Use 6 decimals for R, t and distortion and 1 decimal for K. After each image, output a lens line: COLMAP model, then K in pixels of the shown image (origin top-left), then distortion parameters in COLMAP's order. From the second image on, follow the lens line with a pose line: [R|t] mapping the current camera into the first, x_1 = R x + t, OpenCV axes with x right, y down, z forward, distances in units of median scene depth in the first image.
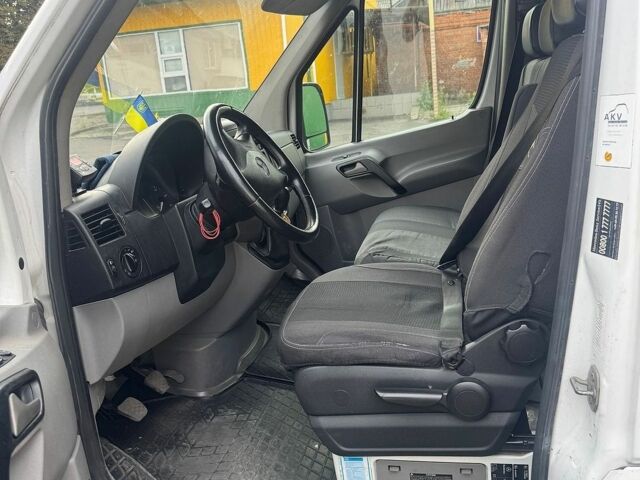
lens RADIAL K [[562.6, 0, 320.0], [0, 562.6, 240.0], [0, 0, 1]] dist [-0.002313, -0.006439]
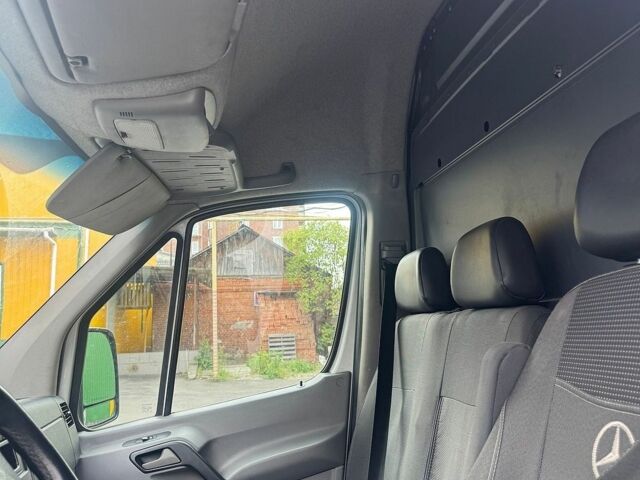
lens RADIAL K [[562.6, 0, 320.0], [0, 562.6, 240.0], [0, 0, 1]] dist [-0.002313, -0.006439]
pose [[0.923724, 0.121702, 0.363211, -0.033476], [0.049347, 0.902479, -0.427897, -0.065161], [-0.379866, 0.413182, 0.827636, 0.274082]]
